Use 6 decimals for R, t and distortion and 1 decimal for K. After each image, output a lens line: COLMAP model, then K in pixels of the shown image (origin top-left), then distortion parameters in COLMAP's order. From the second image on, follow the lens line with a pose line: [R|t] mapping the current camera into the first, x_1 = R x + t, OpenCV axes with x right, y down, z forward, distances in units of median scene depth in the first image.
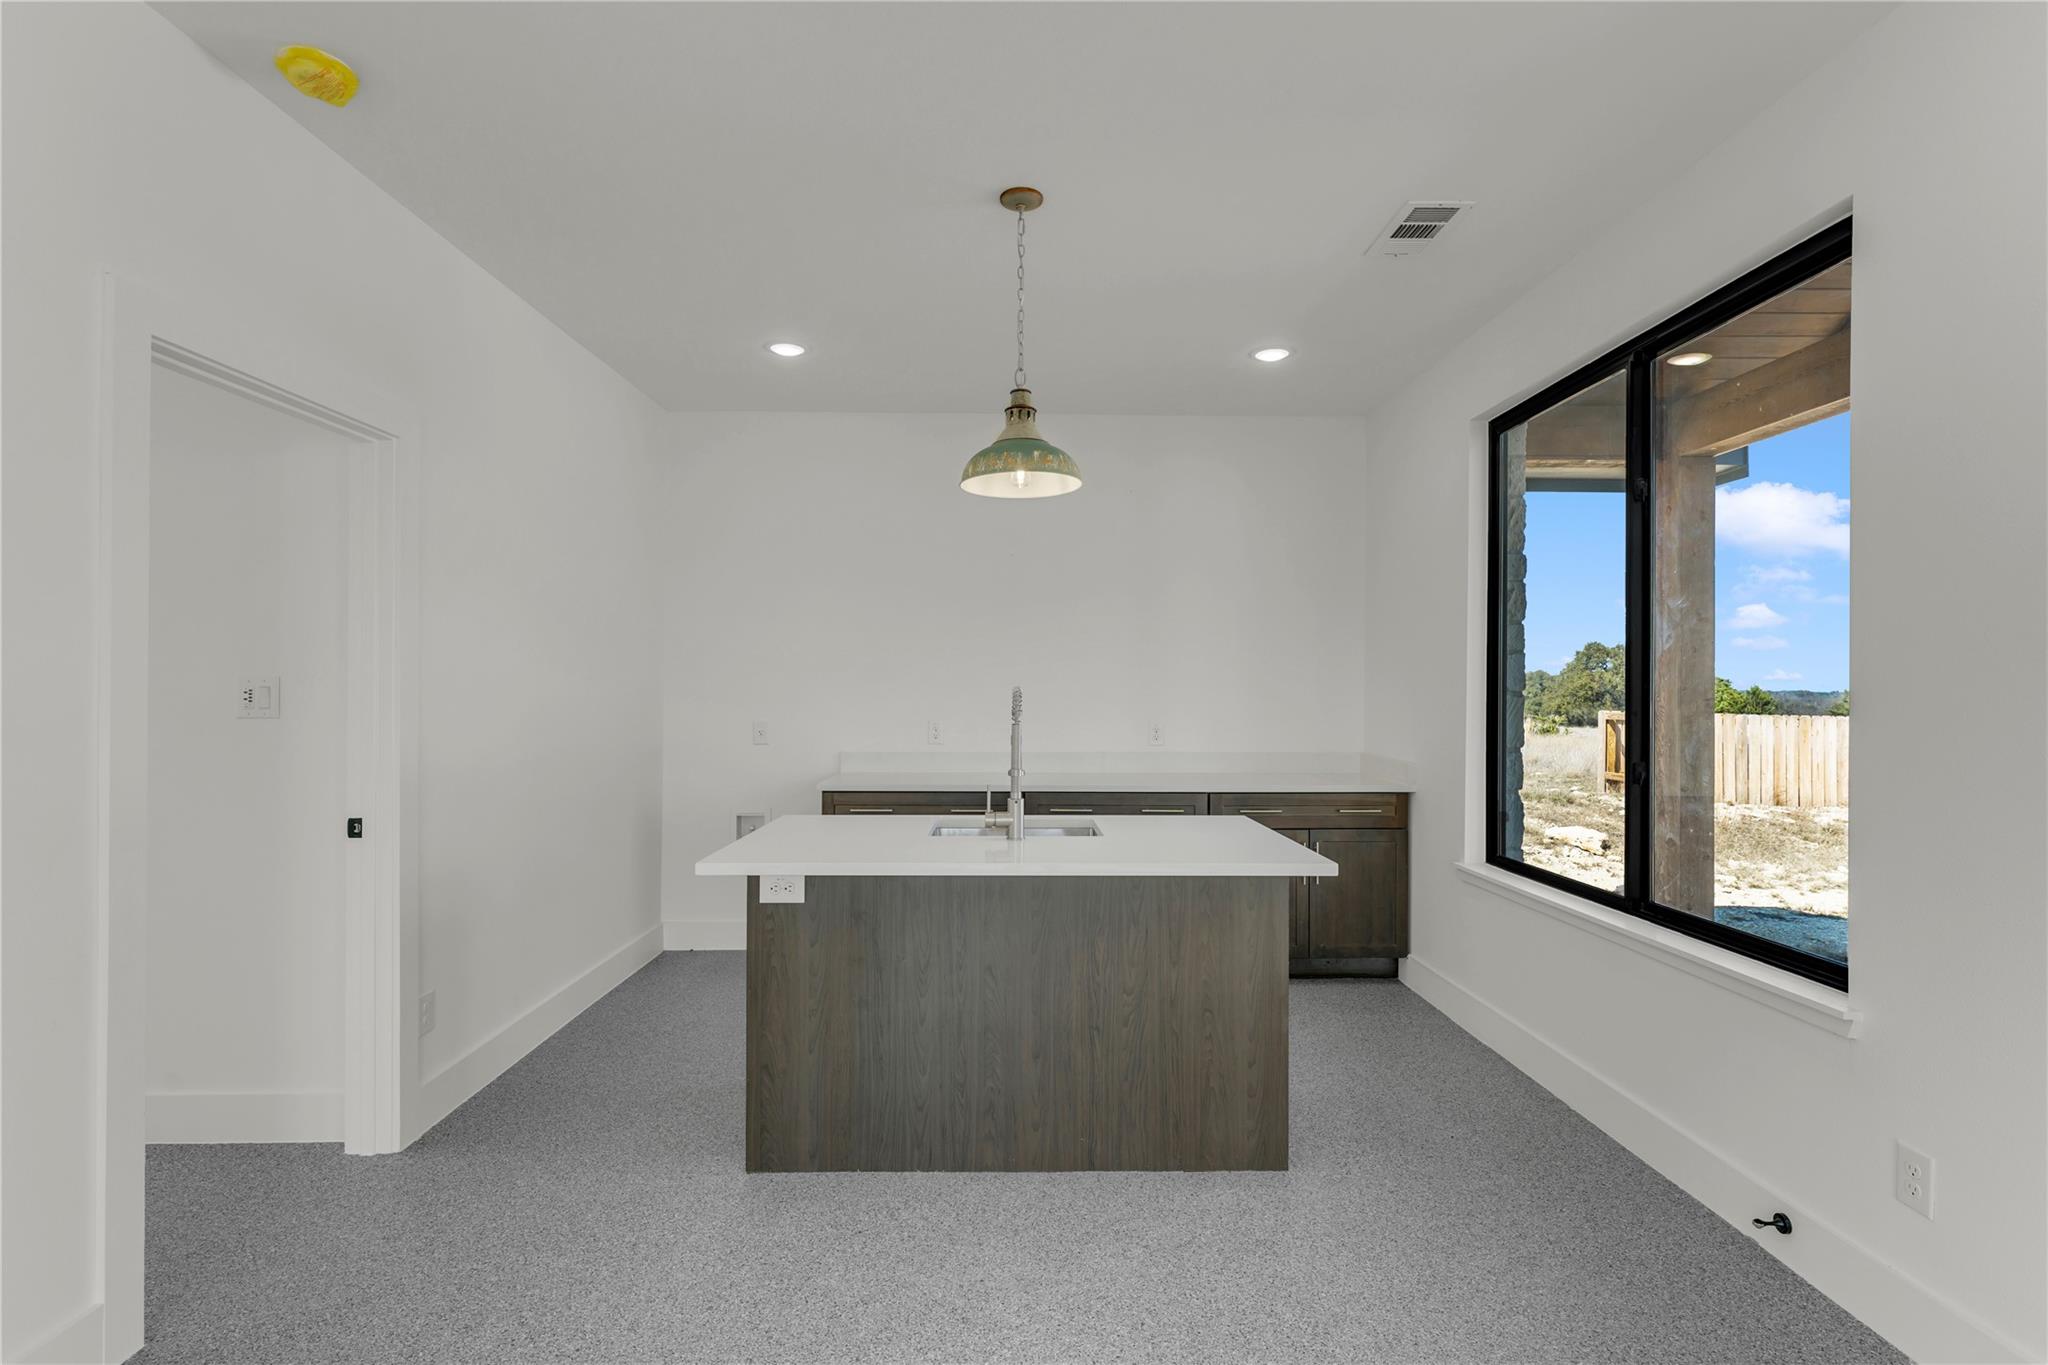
lens RADIAL K [[1015.5, 0, 1024.0], [0, 1015.5, 682.5], [0, 0, 1]] dist [-0.002698, -0.000042]
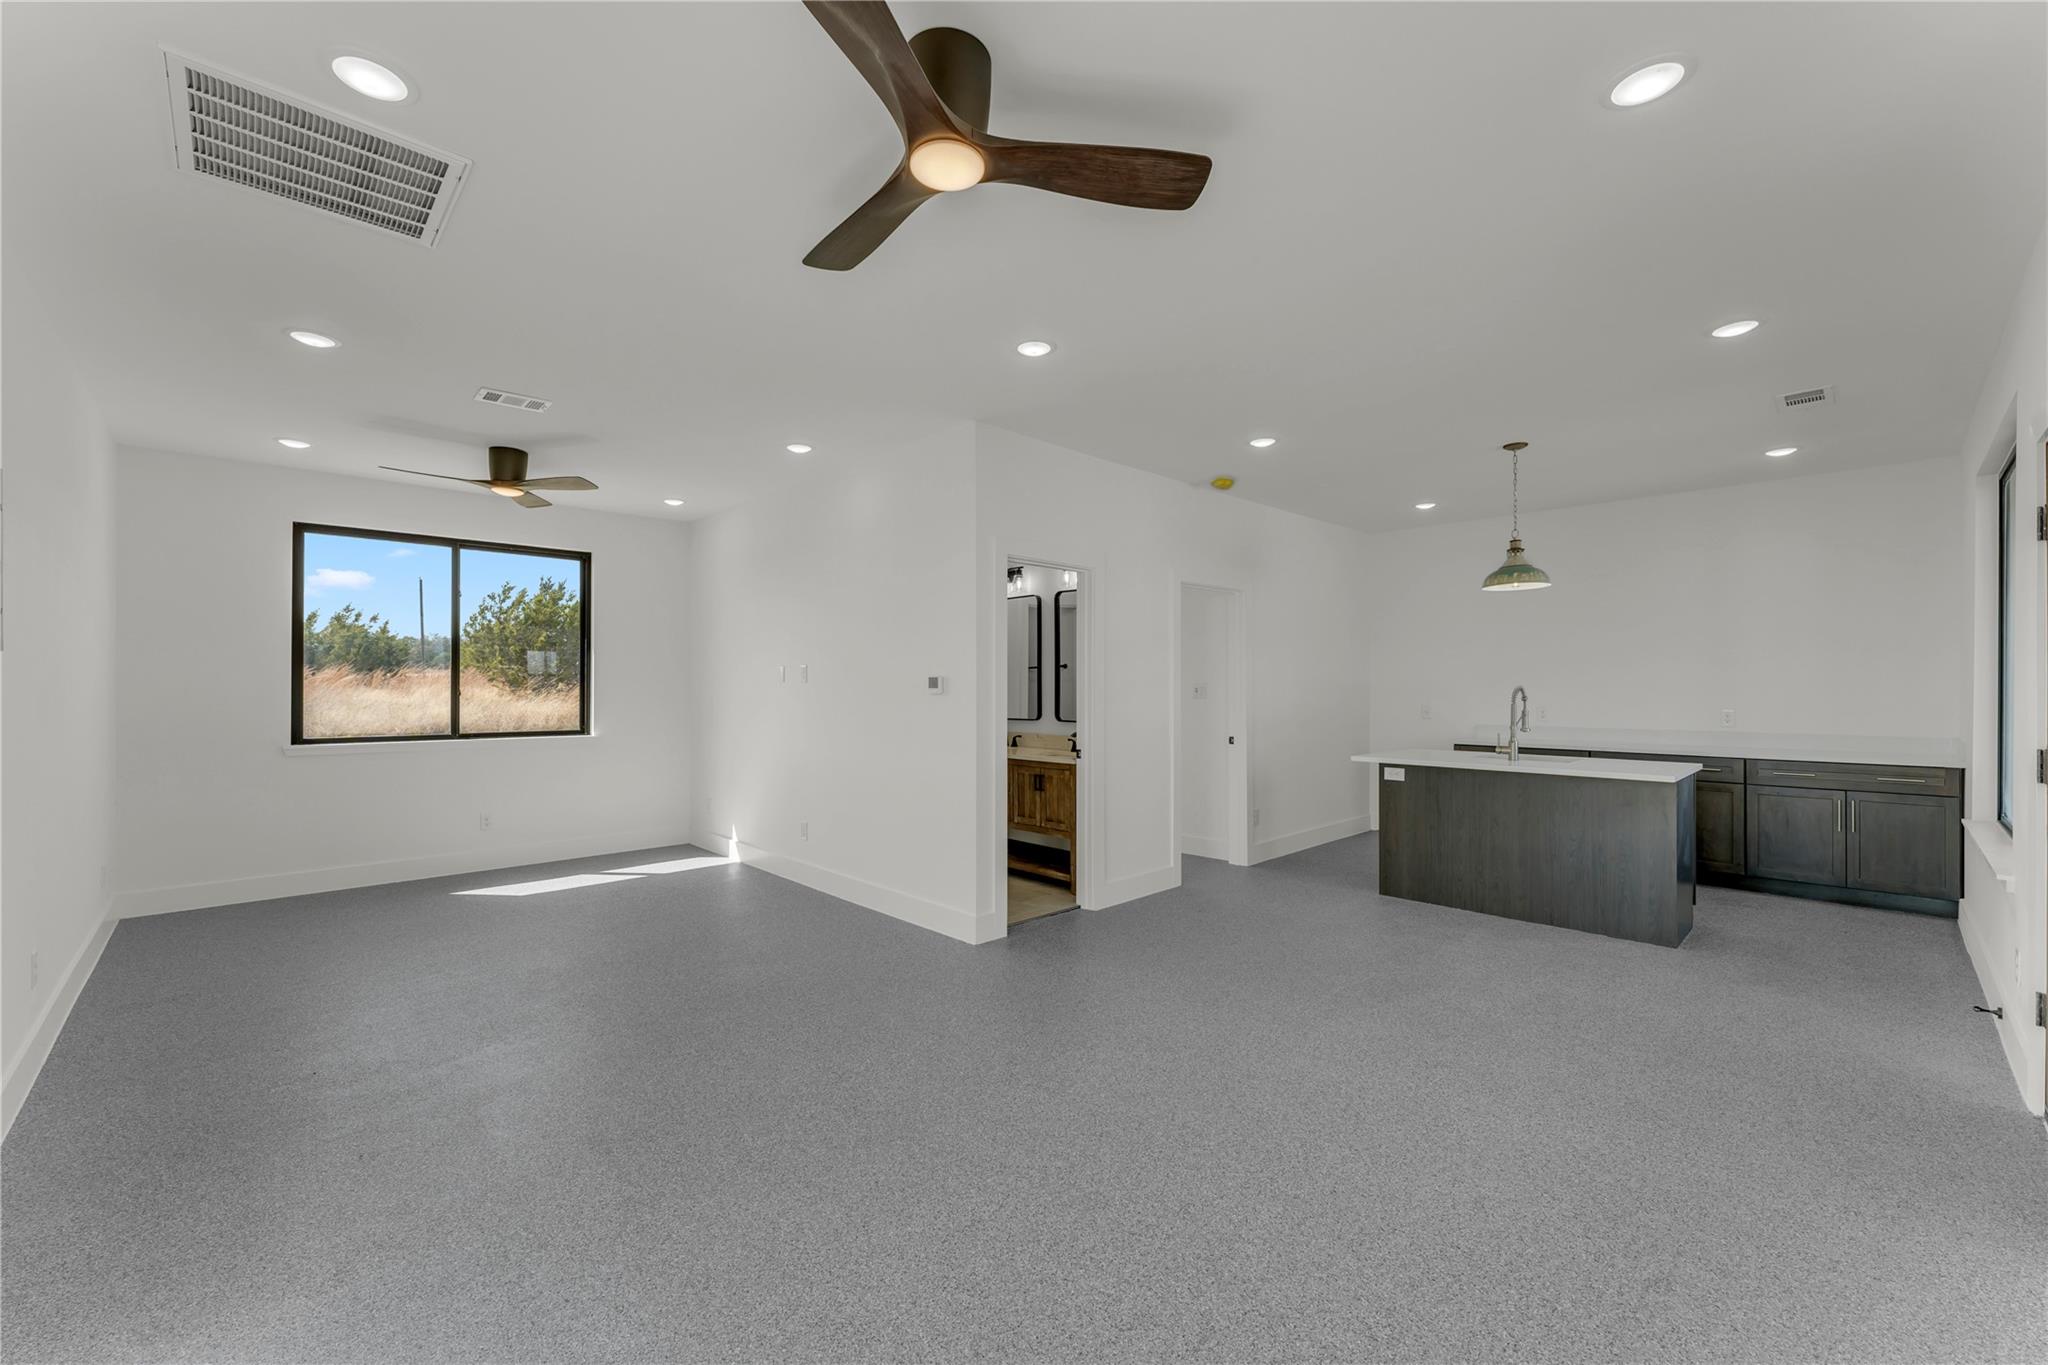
lens RADIAL K [[810.8, 0, 1024.0], [0, 810.8, 682.5], [0, 0, 1]] dist [0.000100, 0.000042]
pose [[0.686235, -0.006298, -0.727352, 0.506861], [0.006648, 0.999975, -0.002386, -0.005584], [0.727349, -0.003198, 0.686260, -0.841858]]
